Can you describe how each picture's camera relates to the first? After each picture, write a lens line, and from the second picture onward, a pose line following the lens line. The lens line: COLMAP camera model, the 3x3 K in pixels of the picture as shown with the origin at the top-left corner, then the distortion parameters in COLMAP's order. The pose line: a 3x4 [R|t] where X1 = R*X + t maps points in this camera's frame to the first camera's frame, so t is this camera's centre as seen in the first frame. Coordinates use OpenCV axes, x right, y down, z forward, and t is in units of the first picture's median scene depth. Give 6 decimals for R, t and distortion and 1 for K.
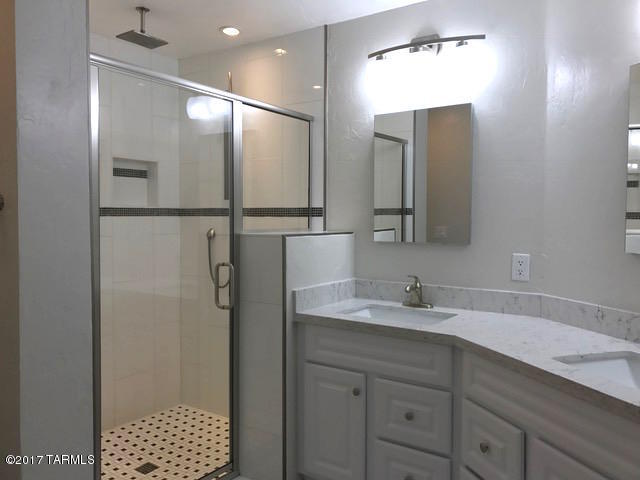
lens RADIAL K [[522.3, 0, 316.7], [0, 522.3, 236.1], [0, 0, 1]] dist [0.056313, -0.076660]
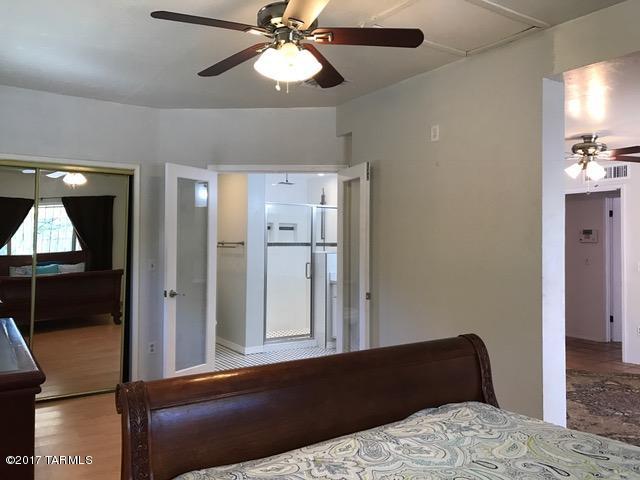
lens RADIAL K [[522.3, 0, 316.7], [0, 522.3, 236.1], [0, 0, 1]] dist [0.056313, -0.076660]
pose [[0.931351, -0.001633, -0.364119, 0.812115], [-0.019112, 0.998392, -0.053363, 0.050735], [0.363621, 0.056659, 0.929822, -1.482568]]
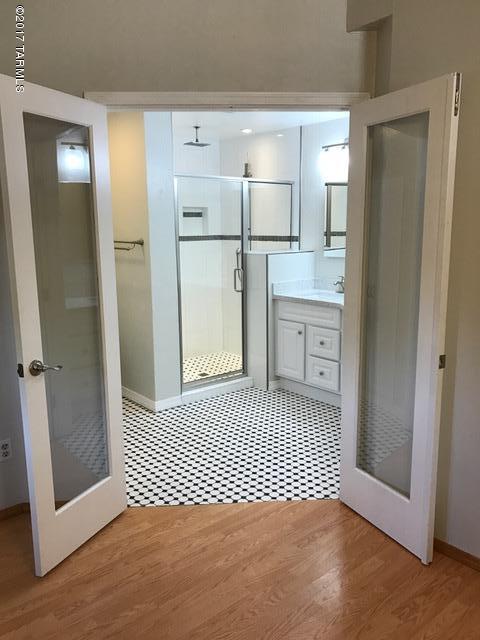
lens RADIAL K [[522.3, 0, 243.7], [0, 522.3, 321.8], [0, 0, 1]] dist [0.056313, -0.076660]
pose [[0.968835, 0.032813, -0.245523, 0.288139], [0.003837, 0.989080, 0.147328, -0.032952], [0.247676, -0.143679, 0.958130, -0.779998]]
